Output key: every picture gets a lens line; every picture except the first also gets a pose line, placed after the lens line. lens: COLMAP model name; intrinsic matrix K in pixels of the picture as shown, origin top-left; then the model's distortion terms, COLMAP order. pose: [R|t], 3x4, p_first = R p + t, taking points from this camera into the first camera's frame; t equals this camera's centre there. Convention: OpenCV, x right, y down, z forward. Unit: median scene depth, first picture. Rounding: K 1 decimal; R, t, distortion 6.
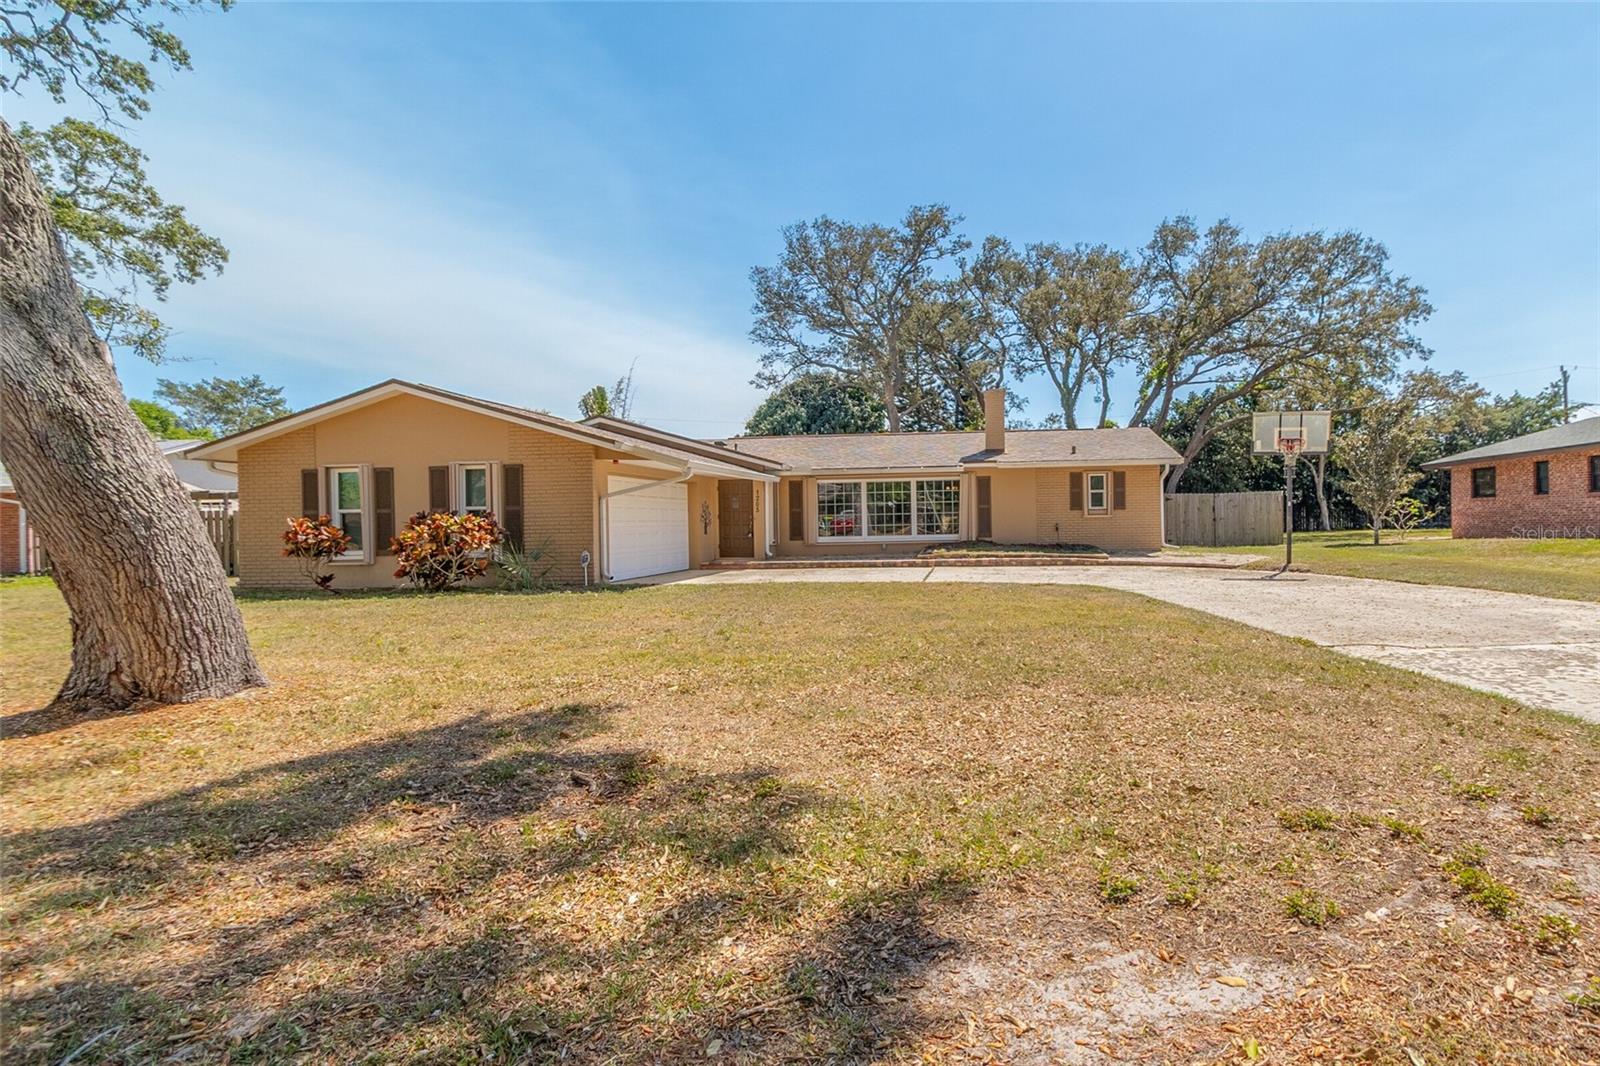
lens RADIAL K [[748.0, 0, 799.8], [0, 748.0, 503.0], [0, 0, 1]] dist [0.000236, -0.000068]
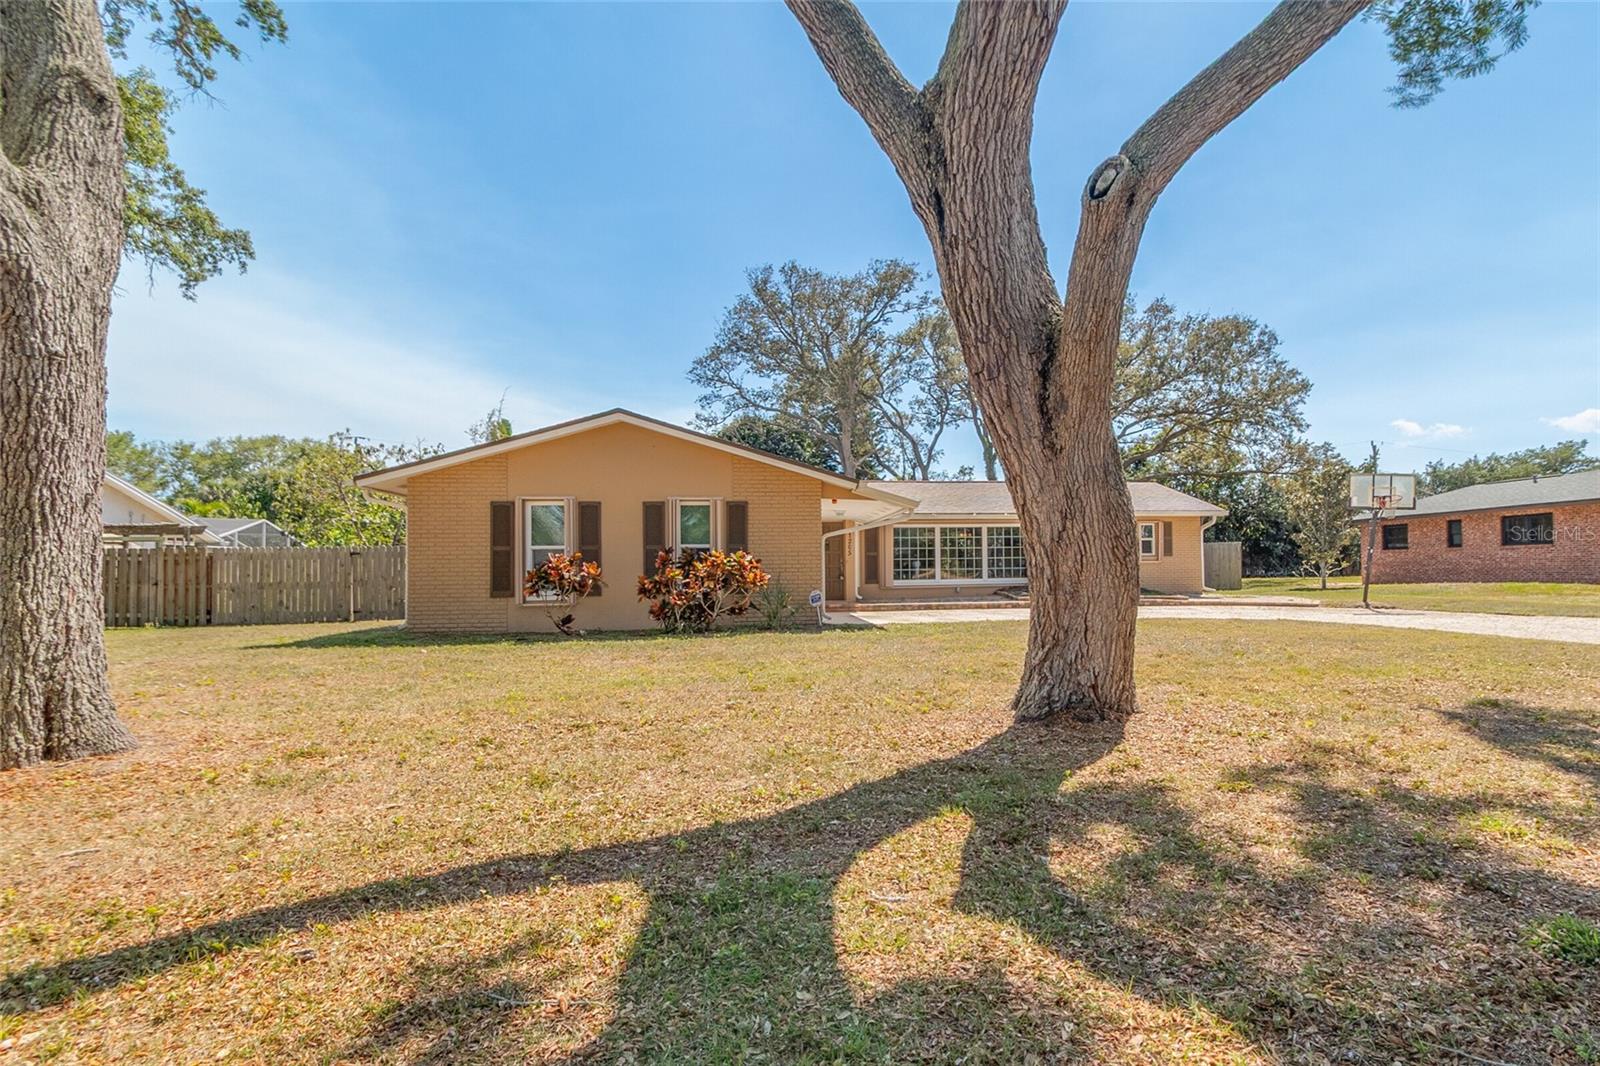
lens RADIAL K [[768.2, 0, 800.0], [0, 768.2, 533.0], [0, 0, 1]] dist [-0.003495, -0.000164]
pose [[0.976520, 0.016642, 0.214784, -0.330932], [-0.011724, 0.999640, -0.024152, 0.007992], [-0.215108, 0.021067, 0.976363, 0.005465]]
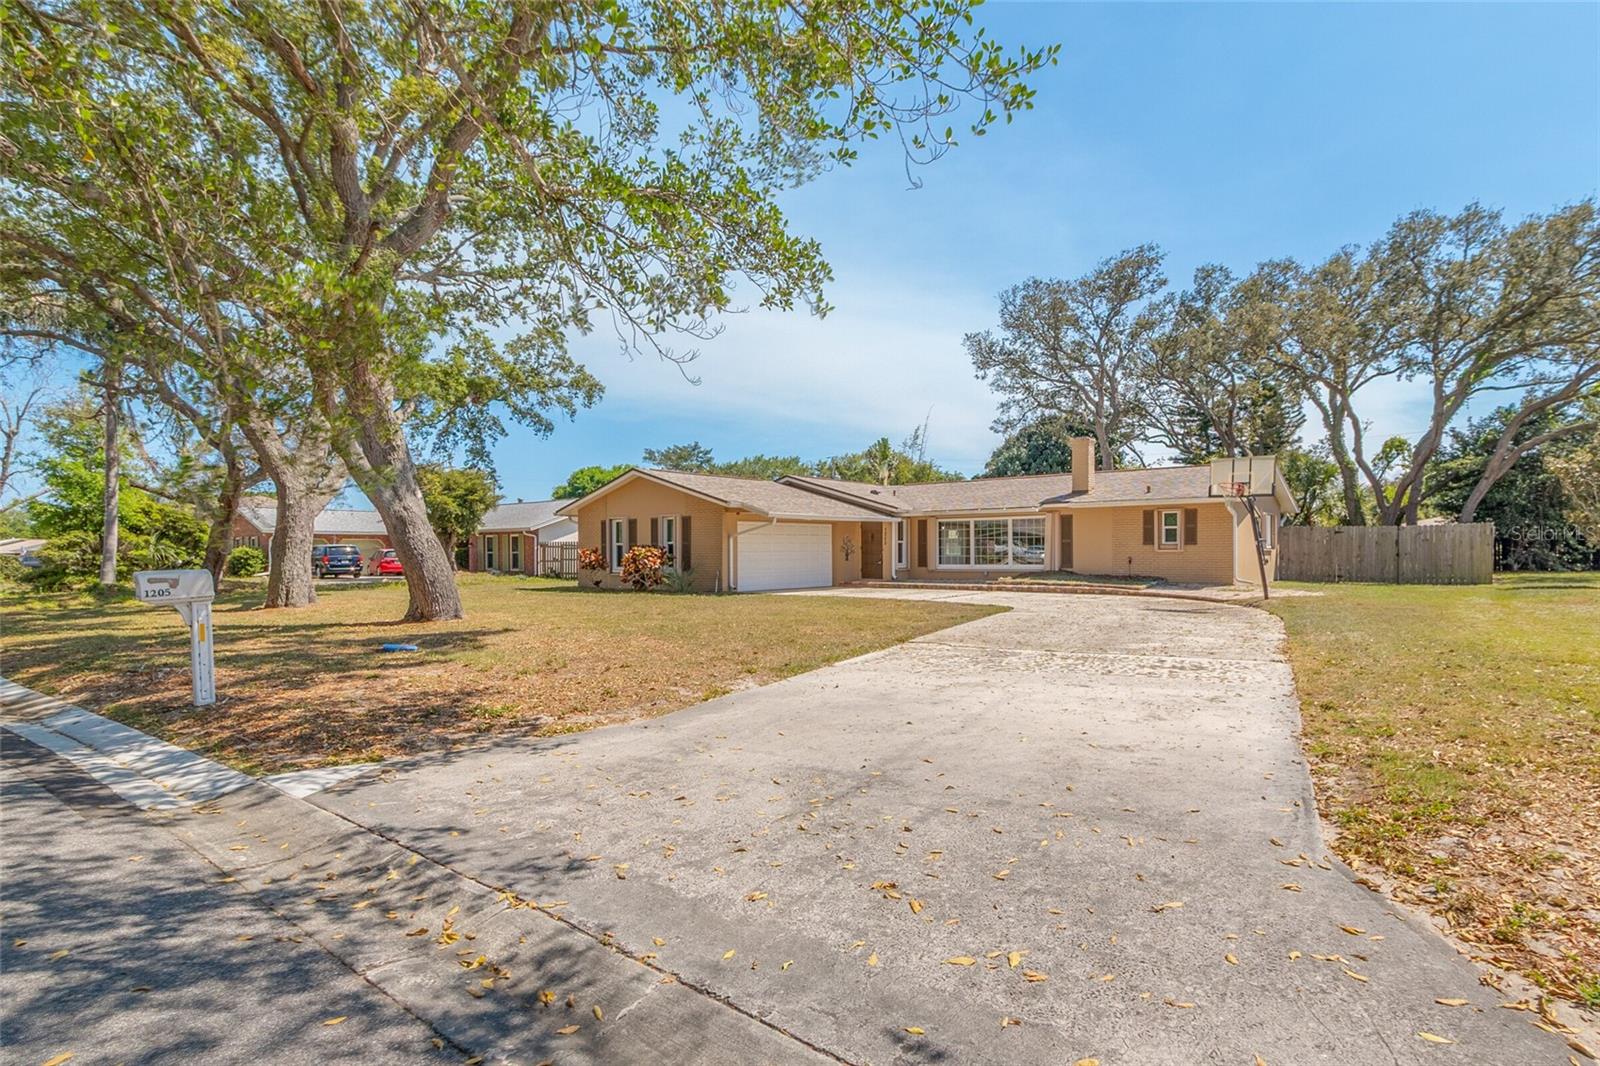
lens RADIAL K [[710.0, 0, 800.0], [0, 710.0, 533.0], [0, 0, 1]] dist [0.001765, 0.000231]
pose [[0.854449, -0.003109, -0.519527, 0.451081], [0.006975, 0.999961, 0.005487, -0.016253], [0.519489, -0.008312, 0.854437, -0.140662]]
